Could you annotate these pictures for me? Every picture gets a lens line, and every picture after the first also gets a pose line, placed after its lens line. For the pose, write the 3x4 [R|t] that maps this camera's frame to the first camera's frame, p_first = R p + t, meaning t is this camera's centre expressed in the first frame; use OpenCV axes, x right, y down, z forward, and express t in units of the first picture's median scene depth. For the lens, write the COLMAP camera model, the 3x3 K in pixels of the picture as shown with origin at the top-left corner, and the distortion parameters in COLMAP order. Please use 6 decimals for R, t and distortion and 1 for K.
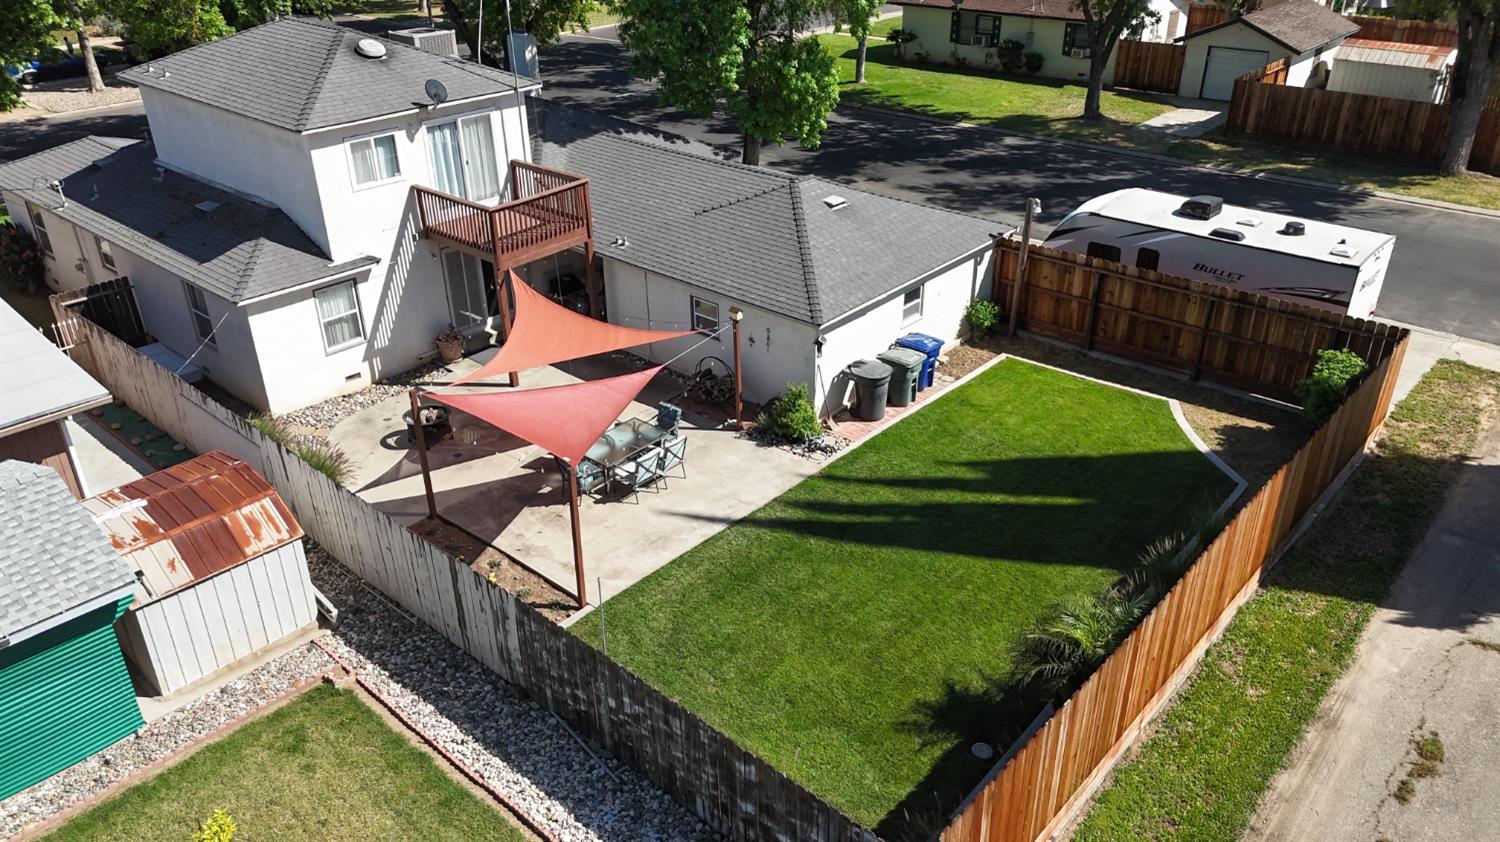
lens RADIAL K [[1113.0, 0, 758.6], [0, 1113.0, 451.6], [0, 0, 1]] dist [0.003141, -0.000587]
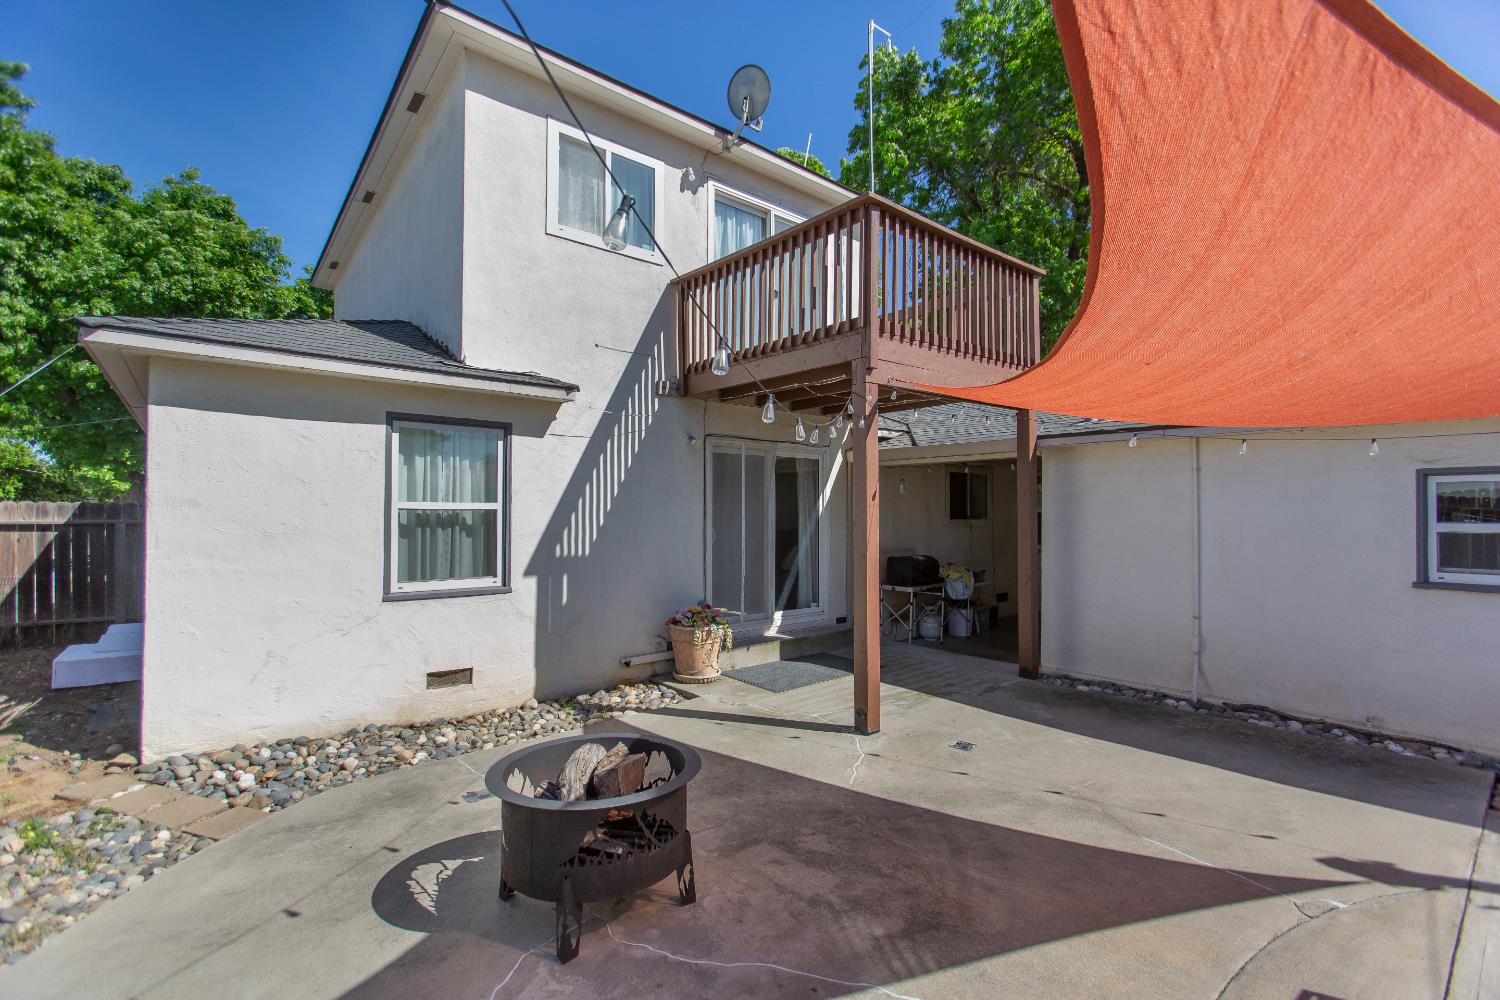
lens RADIAL K [[652.9, 0, 750.0], [0, 652.9, 500.0], [0, 0, 1]] dist [0.002612, 0.000991]
pose [[0.986030, 0.004328, -0.166509, -0.241885], [-0.088881, 0.859116, -0.504004, -0.015975], [0.140869, 0.511763, 0.847499, 0.853266]]
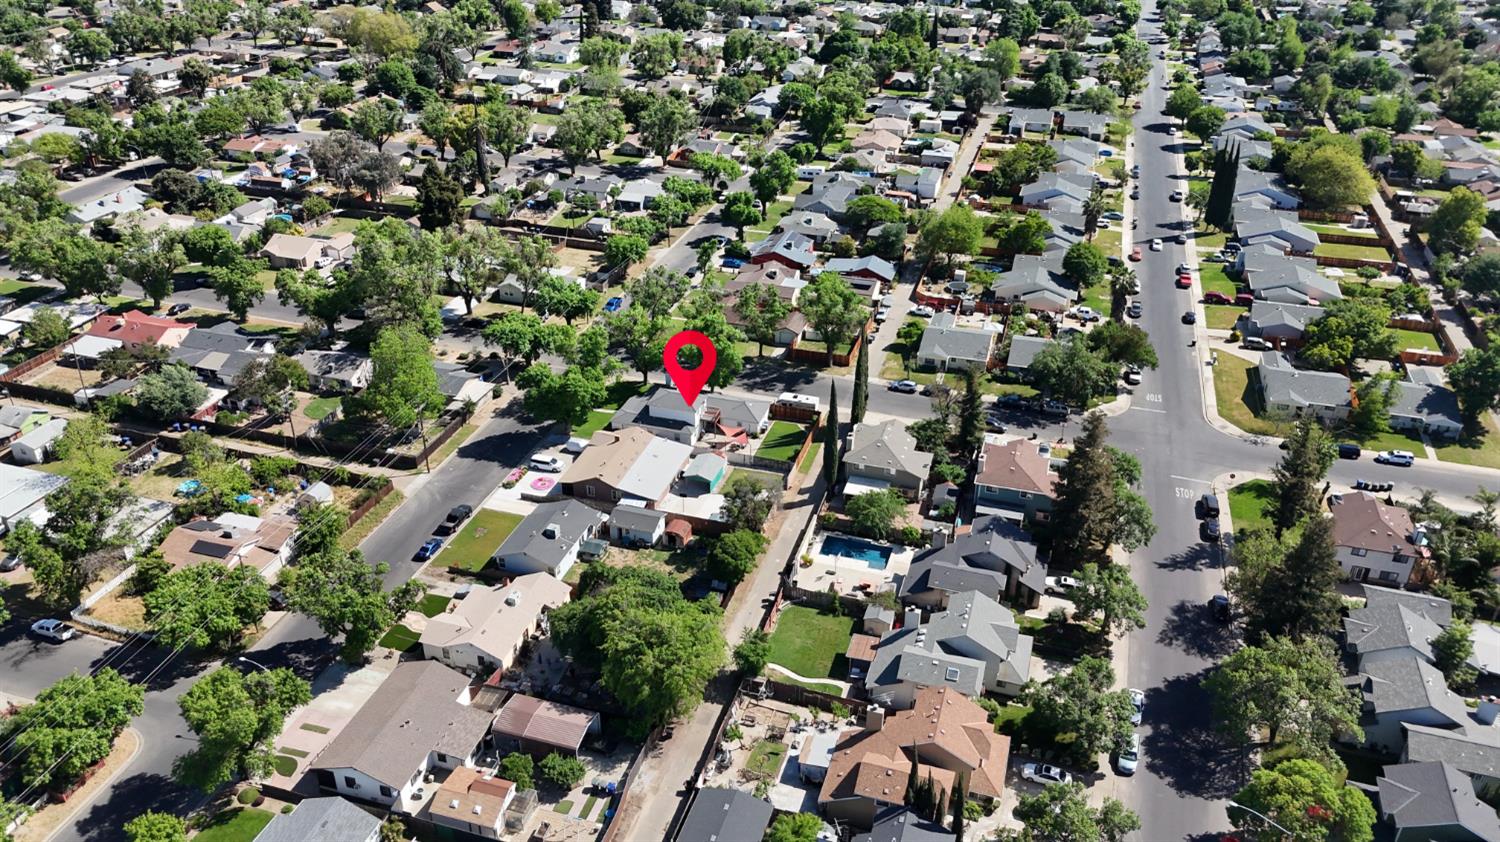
lens RADIAL K [[1113.0, 0, 758.6], [0, 1113.0, 451.6], [0, 0, 1]] dist [0.003141, -0.000587]
pose [[0.909599, -0.200140, 0.364106, -2.852804], [0.188942, 0.979732, 0.066526, -0.440045], [-0.370041, 0.008283, 0.928978, -6.361358]]
